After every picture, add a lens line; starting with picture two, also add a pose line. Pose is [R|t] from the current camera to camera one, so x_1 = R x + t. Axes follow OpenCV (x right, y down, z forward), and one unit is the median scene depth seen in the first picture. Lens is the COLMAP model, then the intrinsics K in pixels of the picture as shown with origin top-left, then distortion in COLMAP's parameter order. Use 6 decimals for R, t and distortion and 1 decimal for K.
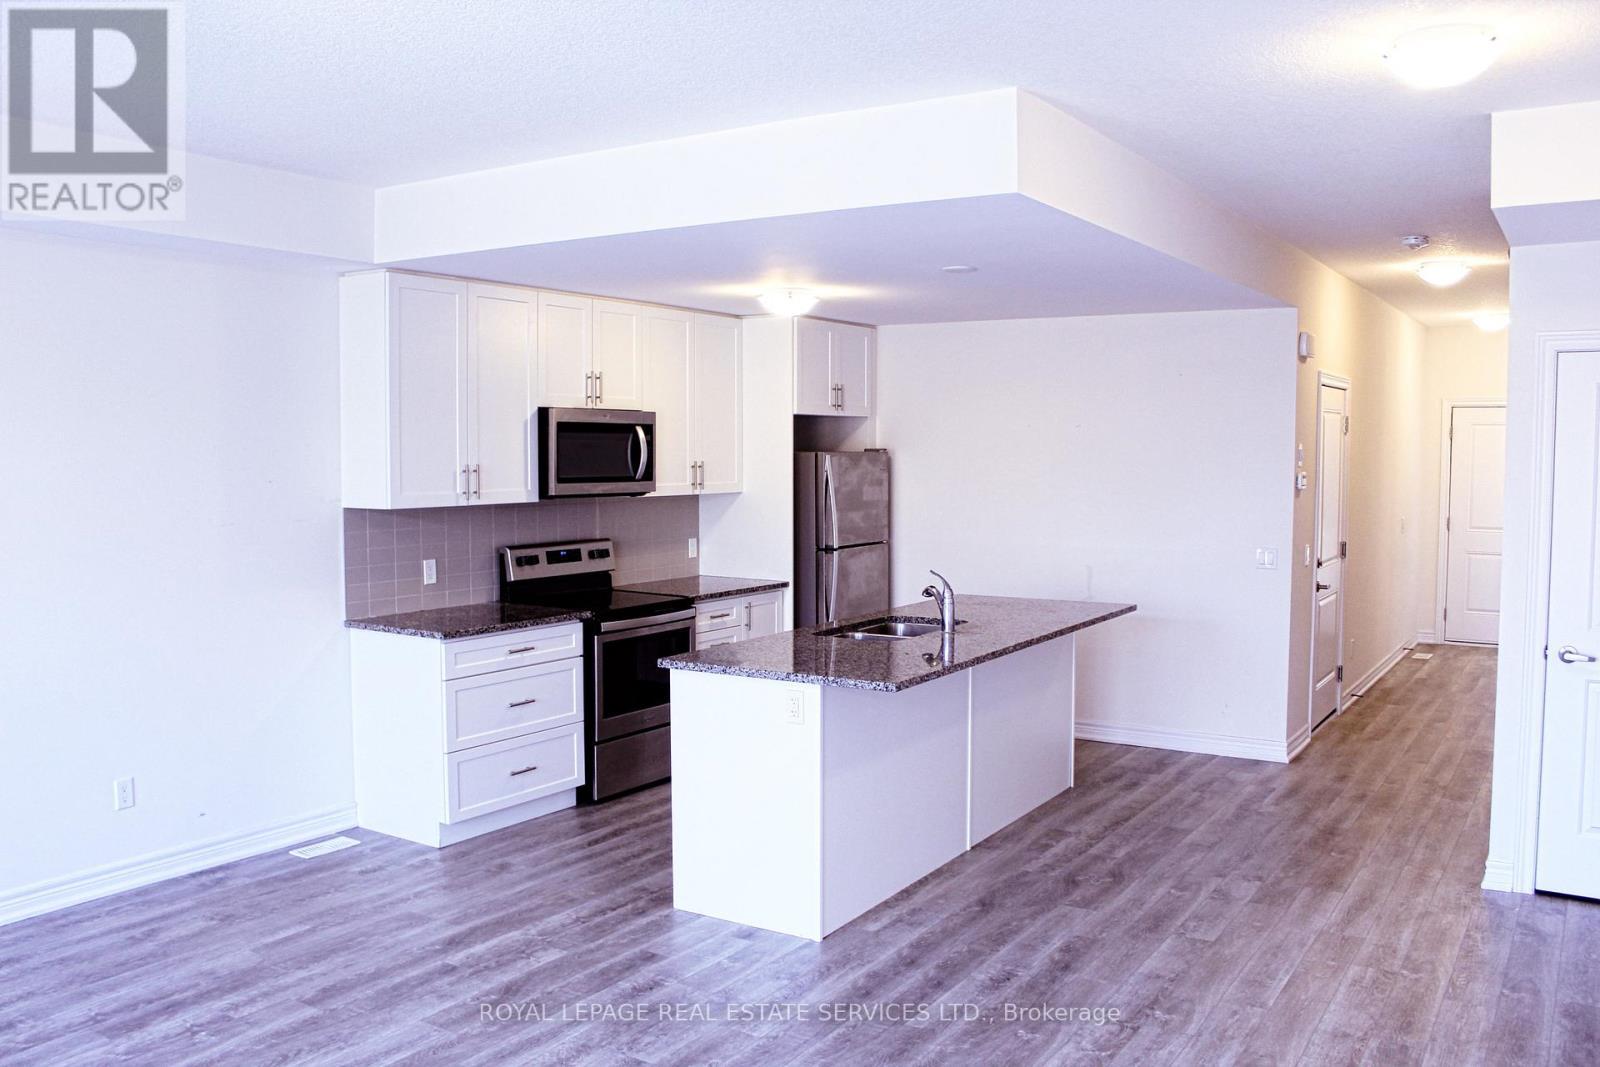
lens RADIAL K [[1331.6, 0, 800.4], [0, 1331.6, 528.8], [0, 0, 1]] dist [-0.162771, 0.141372]
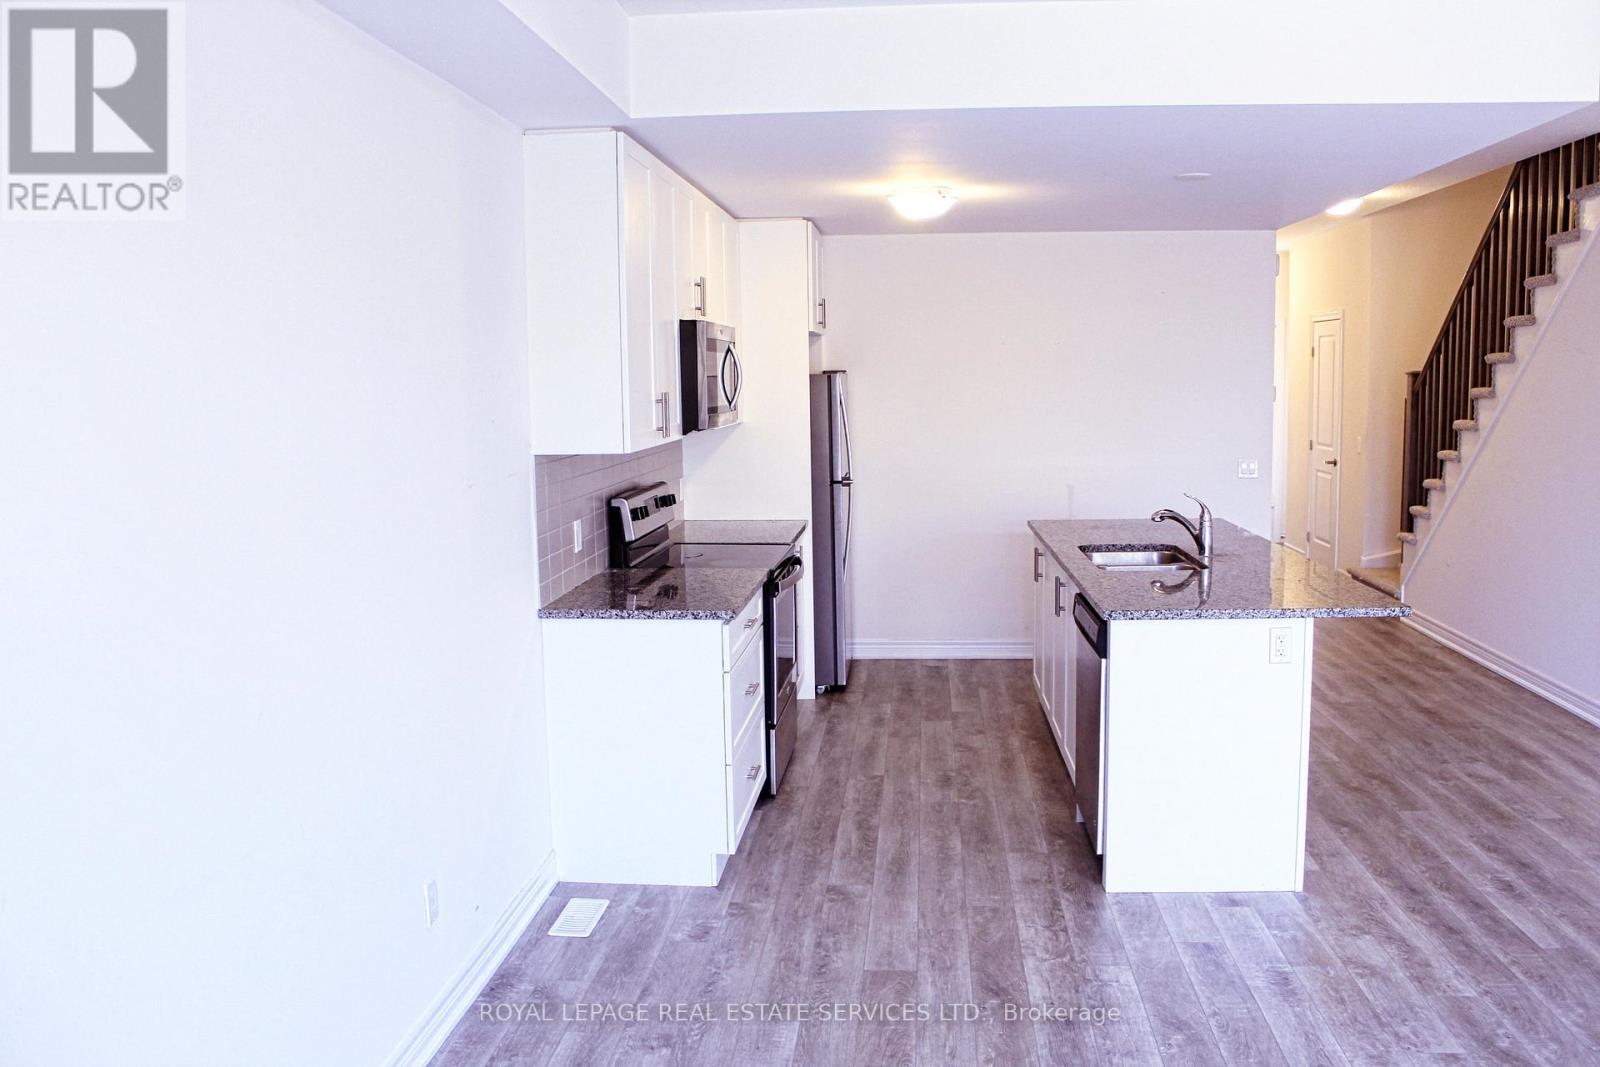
lens RADIAL K [[1331.6, 0, 808.9], [0, 1331.6, 532.9], [0, 0, 1]] dist [-0.162771, 0.141372]
pose [[0.884940, -0.071027, 0.460257, -0.534824], [0.045239, 0.996738, 0.066837, -0.014551], [-0.463503, -0.038325, 0.885266, 0.267677]]
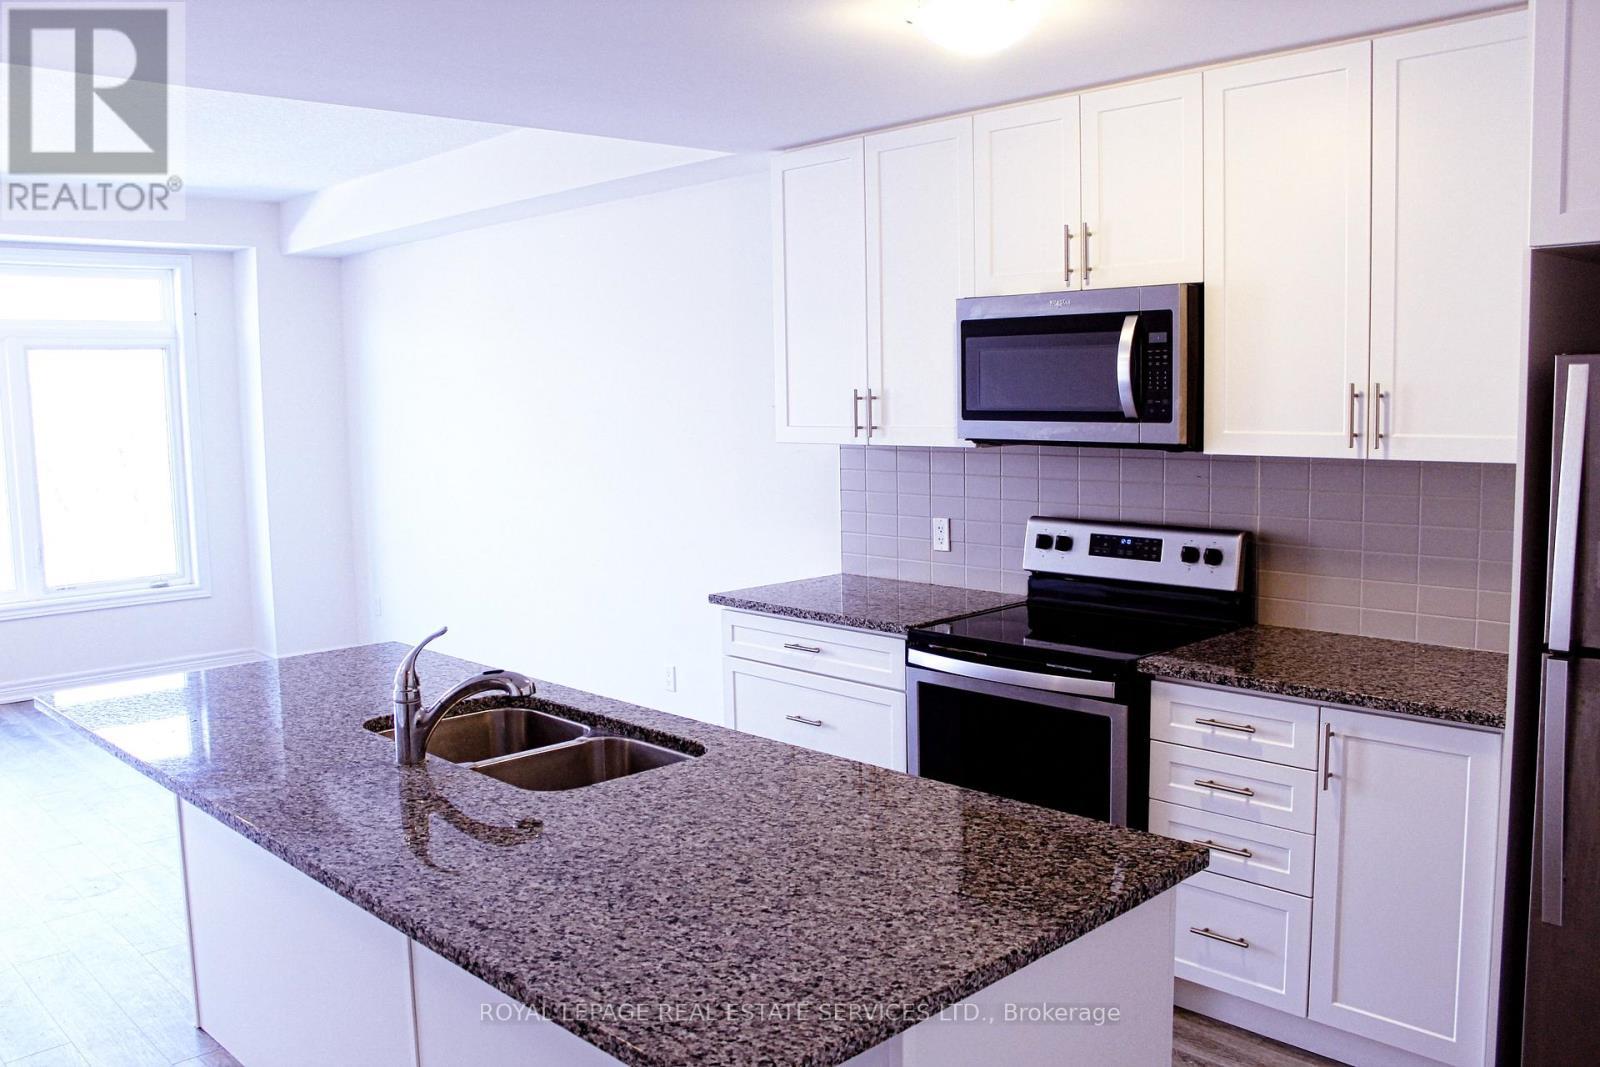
lens RADIAL K [[1331.6, 0, 801.7], [0, 1331.6, 539.8], [0, 0, 1]] dist [-0.162771, 0.141372]
pose [[-0.240736, 0.113771, -0.963899, 0.470237], [-0.038738, 0.991189, 0.126667, -0.057334], [0.969817, 0.067833, -0.234208, 1.137243]]
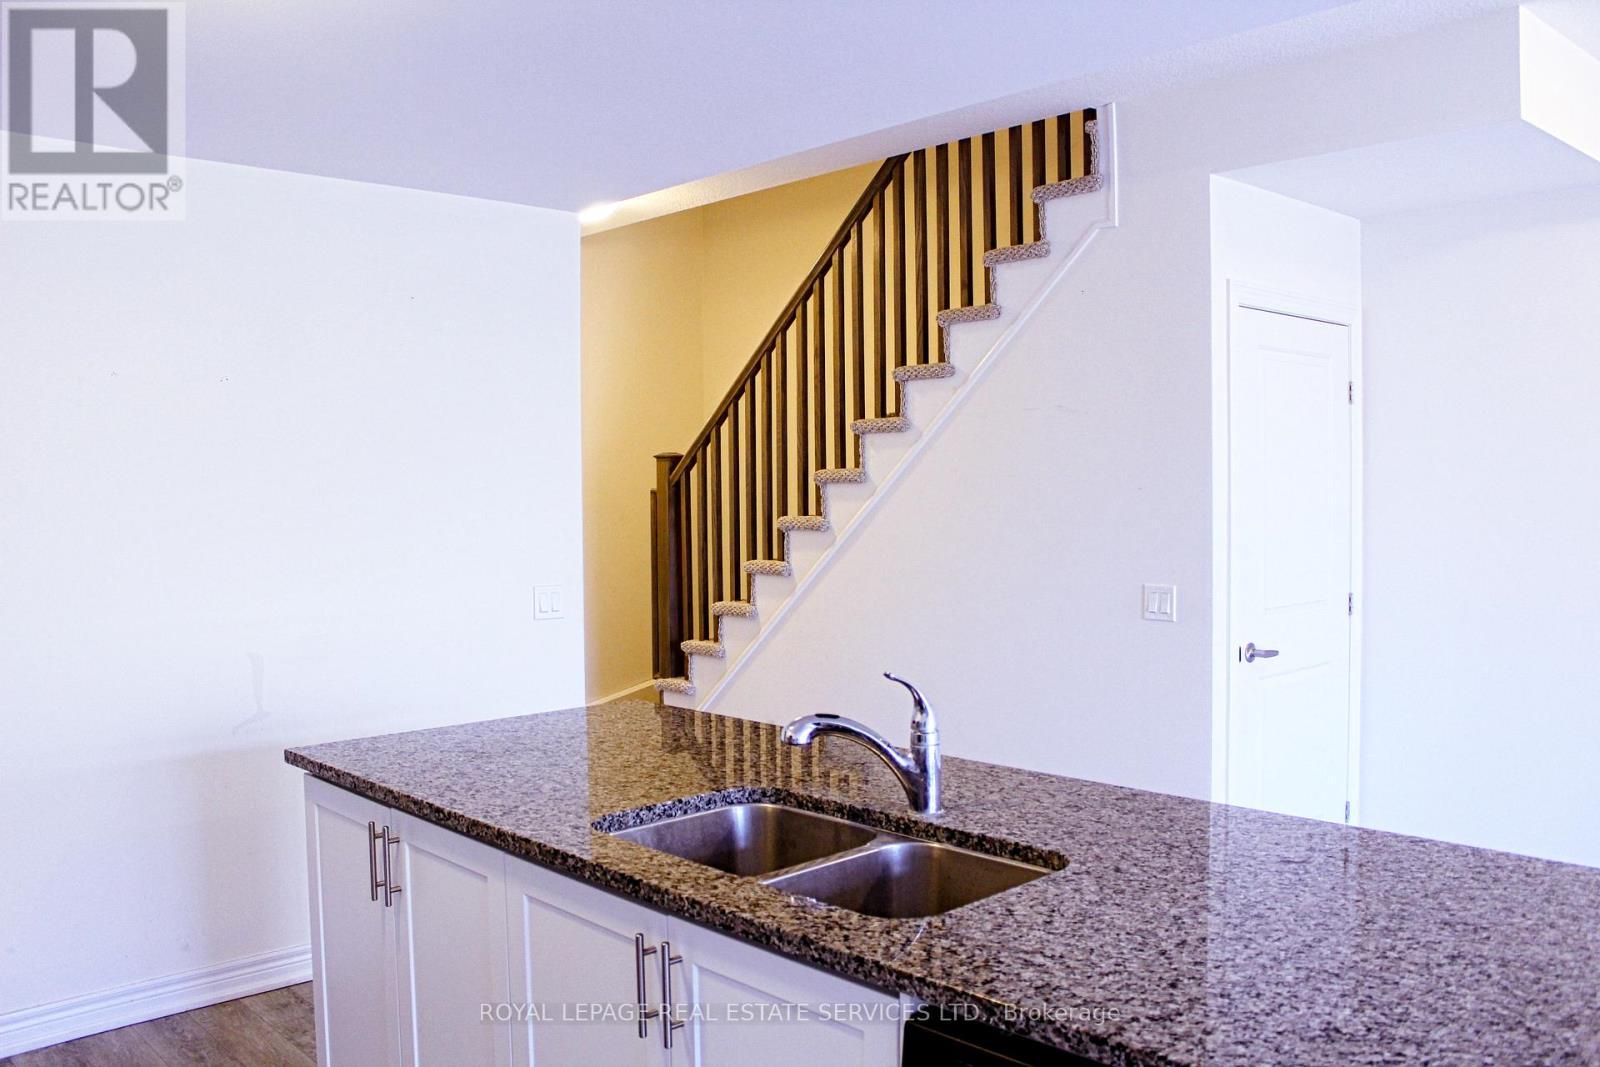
lens RADIAL K [[1331.6, 0, 800.2], [0, 1331.6, 529.9], [0, 0, 1]] dist [-0.162771, 0.141372]
pose [[0.255139, -0.037104, 0.966192, -0.273147], [0.069101, 0.997408, 0.020055, -0.020027], [-0.964432, 0.061648, 0.257042, 0.852746]]
